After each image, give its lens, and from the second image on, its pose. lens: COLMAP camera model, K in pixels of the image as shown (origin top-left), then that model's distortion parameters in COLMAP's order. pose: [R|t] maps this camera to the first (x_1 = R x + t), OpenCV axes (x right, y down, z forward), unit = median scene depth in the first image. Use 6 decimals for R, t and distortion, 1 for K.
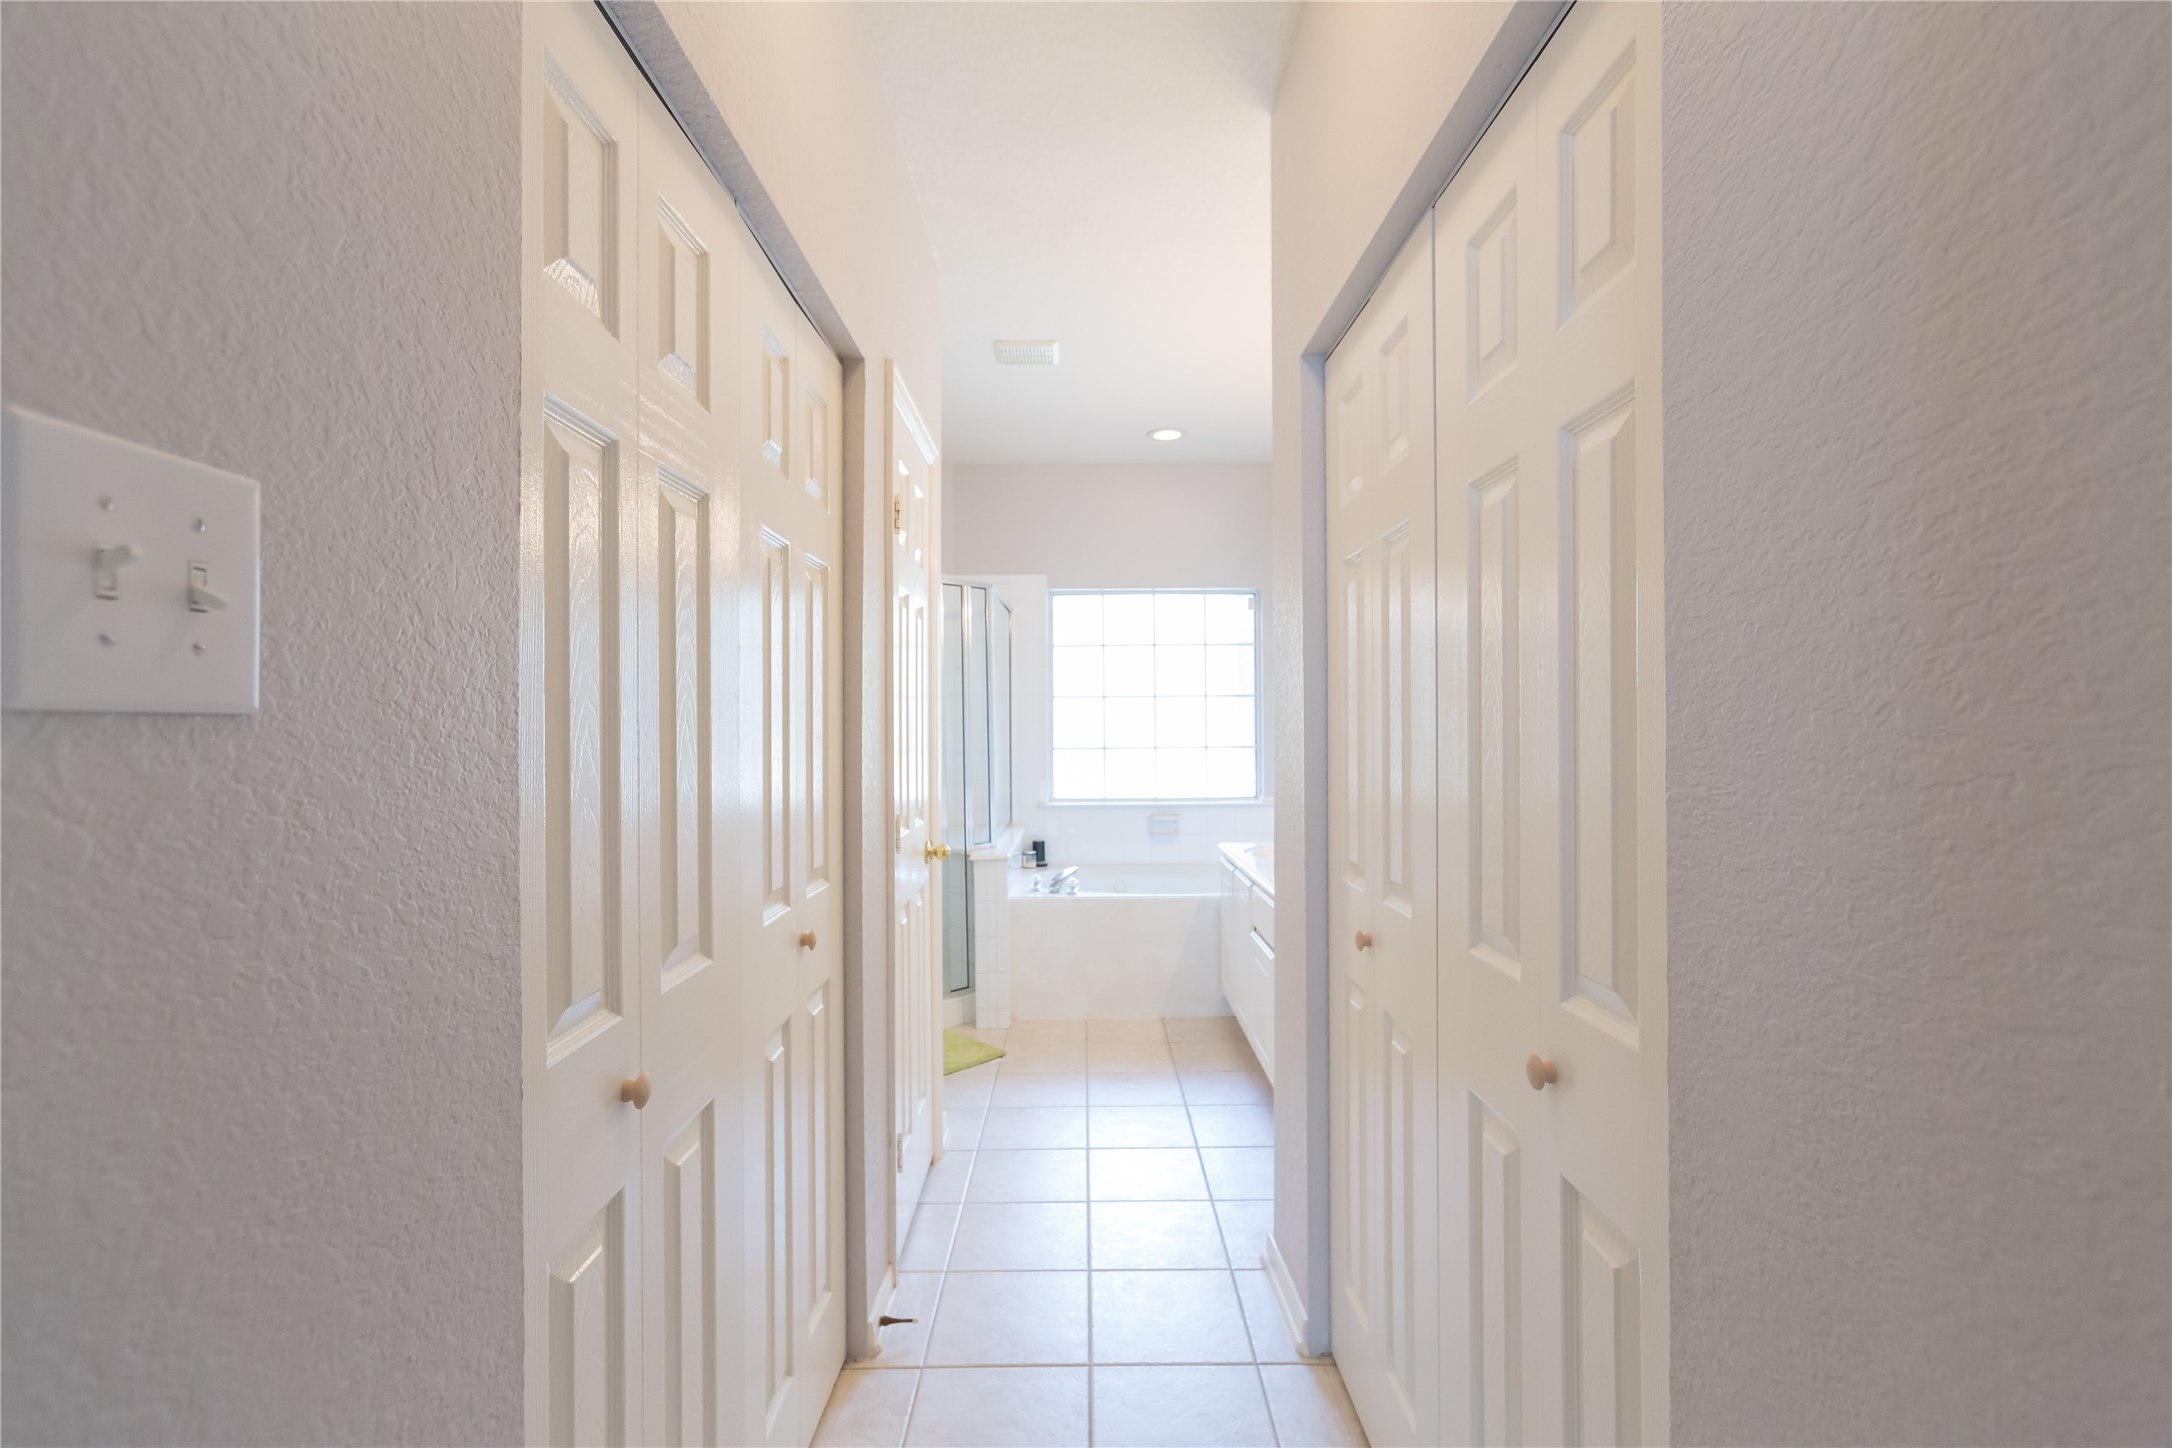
lens RADIAL K [[957.4, 0, 1082.8], [0, 957.4, 724.1], [0, 0, 1]] dist [0.002302, 0.000042]
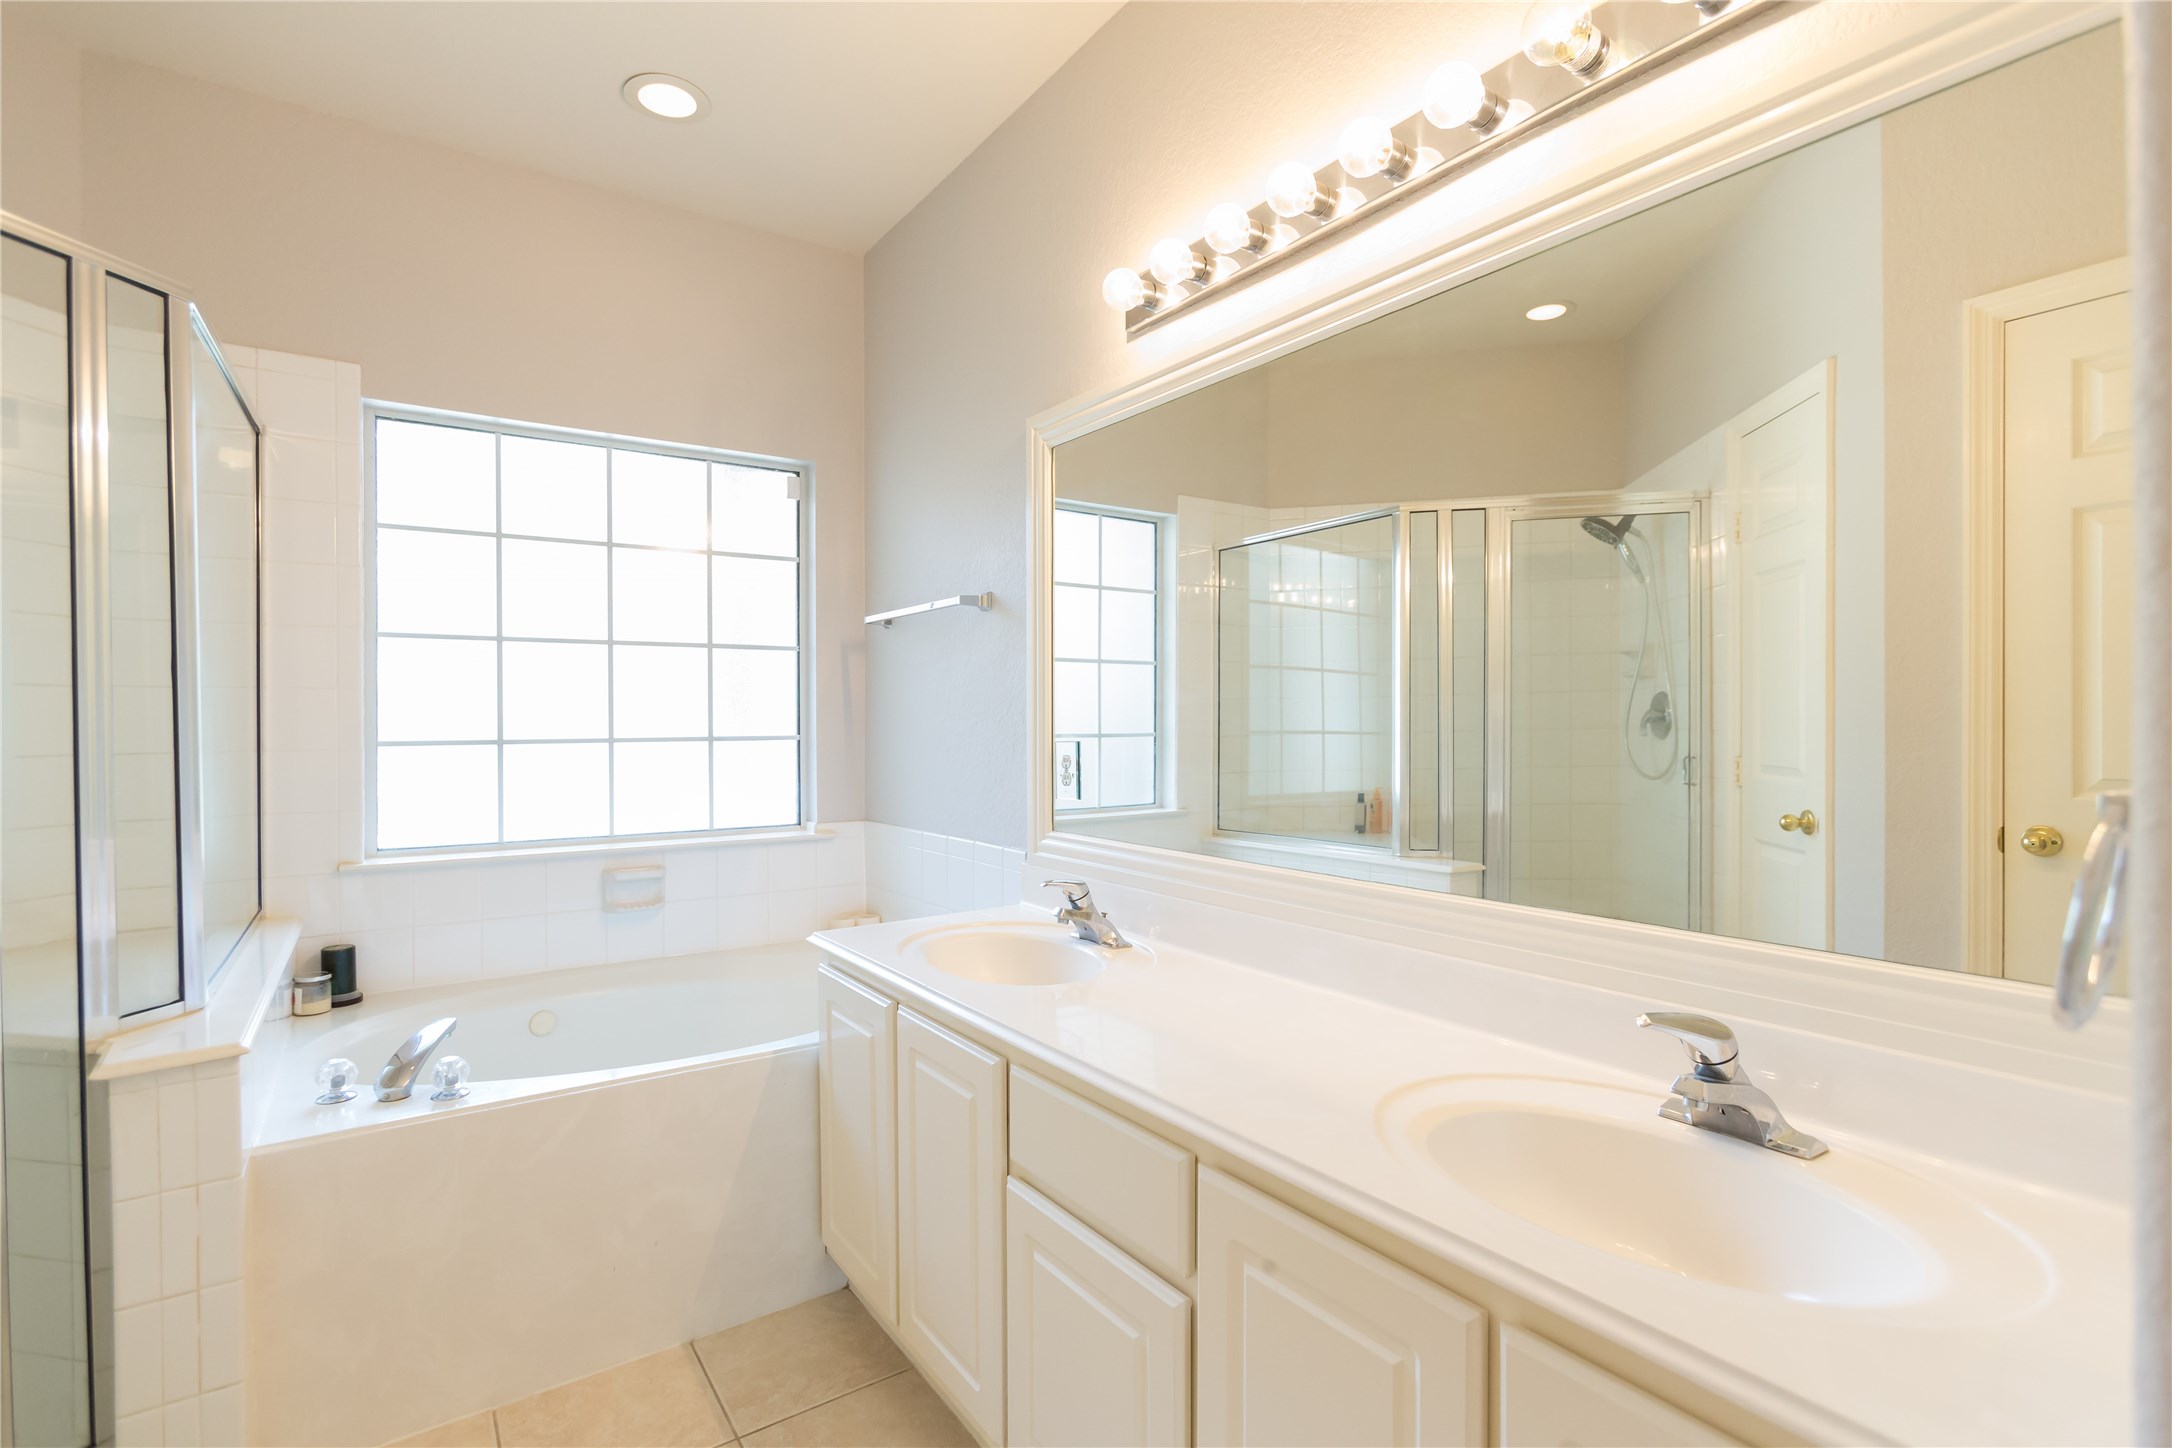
lens RADIAL K [[1055.6, 0, 1100.9], [0, 1055.6, 722.0], [0, 0, 1]] dist [0.001404, 0.001497]
pose [[0.829610, 0.002588, 0.558337, -0.027118], [-0.002609, 0.999996, -0.000759, 0.015898], [-0.558337, -0.000827, 0.829614, 0.398057]]
